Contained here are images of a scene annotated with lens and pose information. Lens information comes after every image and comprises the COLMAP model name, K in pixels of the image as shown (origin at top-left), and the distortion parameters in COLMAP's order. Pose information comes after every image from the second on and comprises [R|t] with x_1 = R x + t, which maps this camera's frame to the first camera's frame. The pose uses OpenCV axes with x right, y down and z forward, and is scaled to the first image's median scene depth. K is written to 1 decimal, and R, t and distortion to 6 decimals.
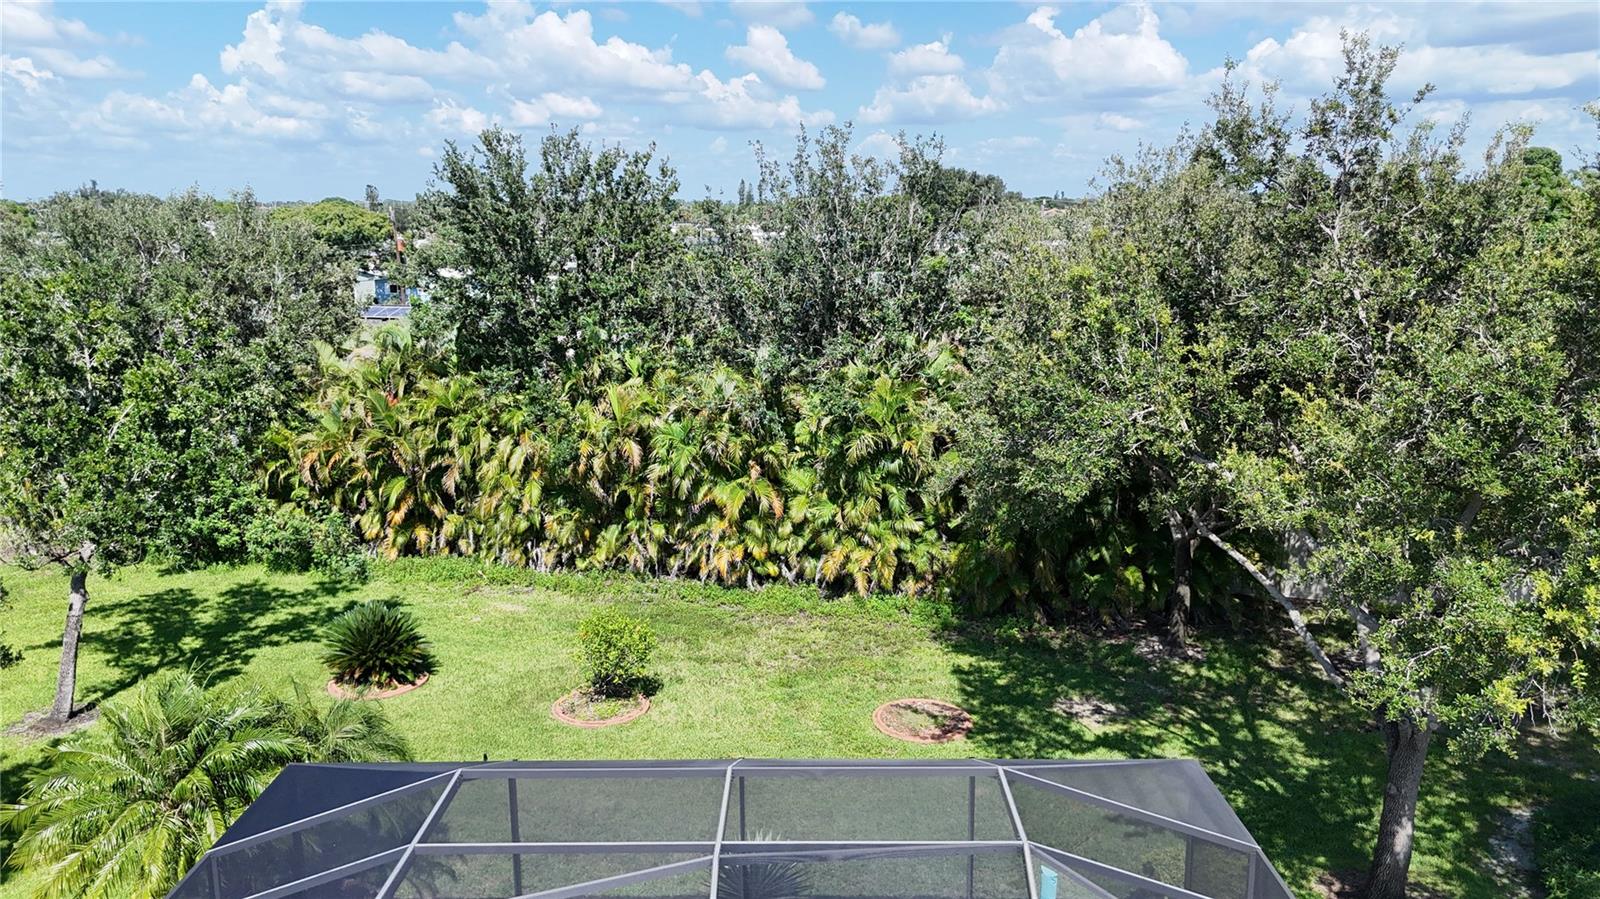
lens RADIAL K [[1183.3, 0, 800.0], [0, 1183.3, 449.5], [0, 0, 1]] dist [0.054616, -0.046873]
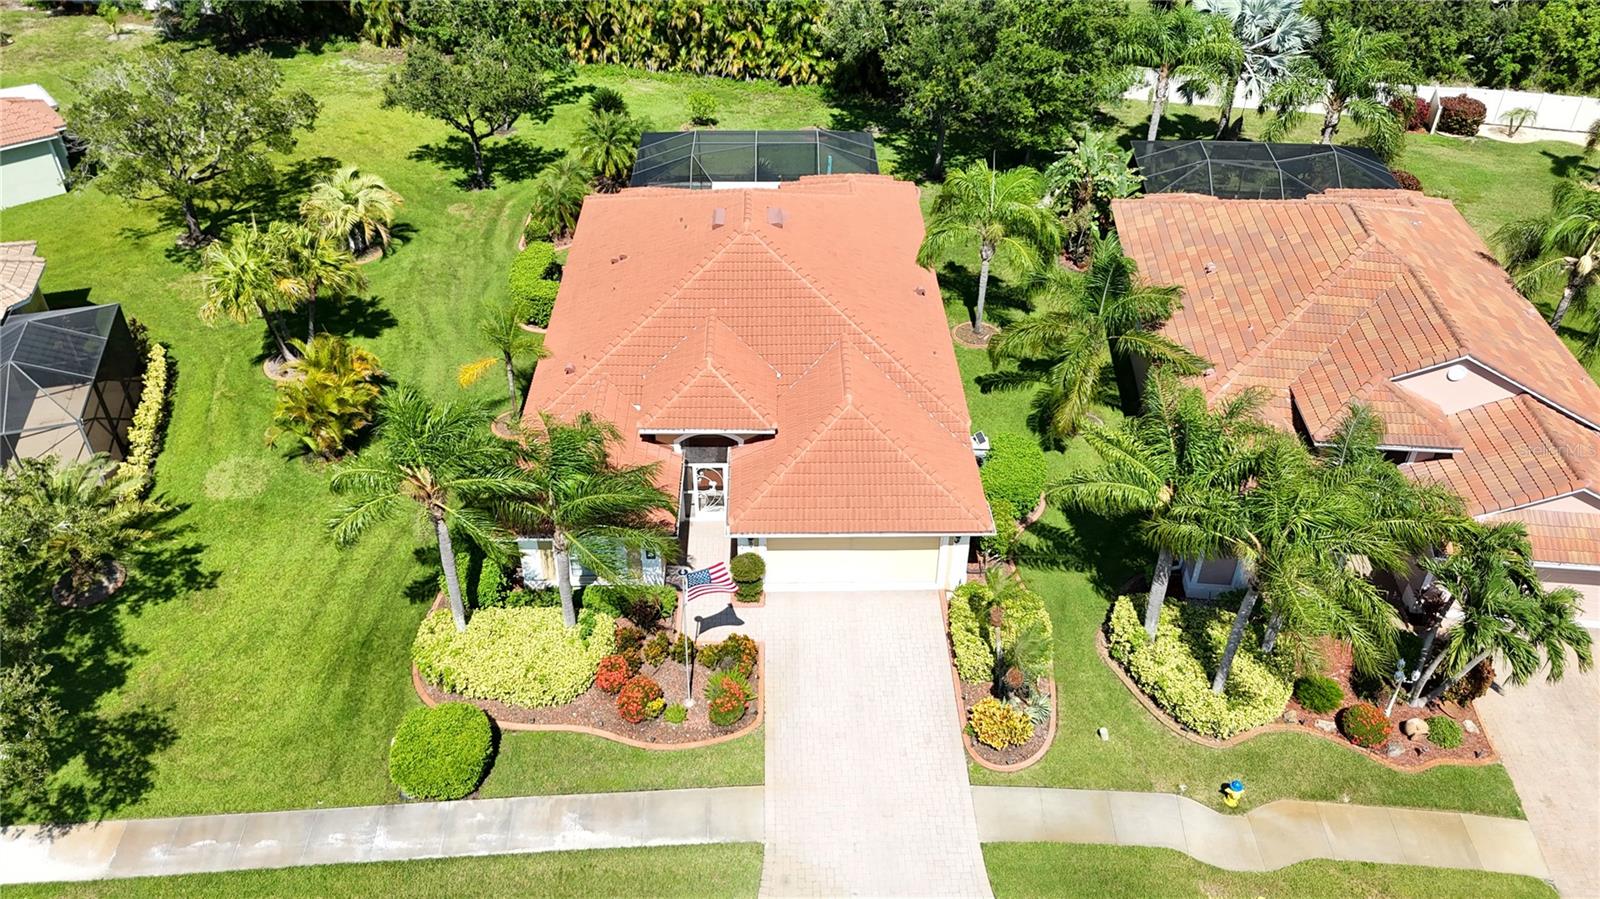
lens RADIAL K [[1166.0, 0, 798.0], [0, 1166.0, 479.2], [0, 0, 1]] dist [0.106364, -0.133650]
pose [[0.998808, -0.013406, 0.046931, -0.062656], [-0.008520, 0.898888, 0.438095, -0.196763], [-0.048059, -0.437973, 0.897703, -1.437404]]
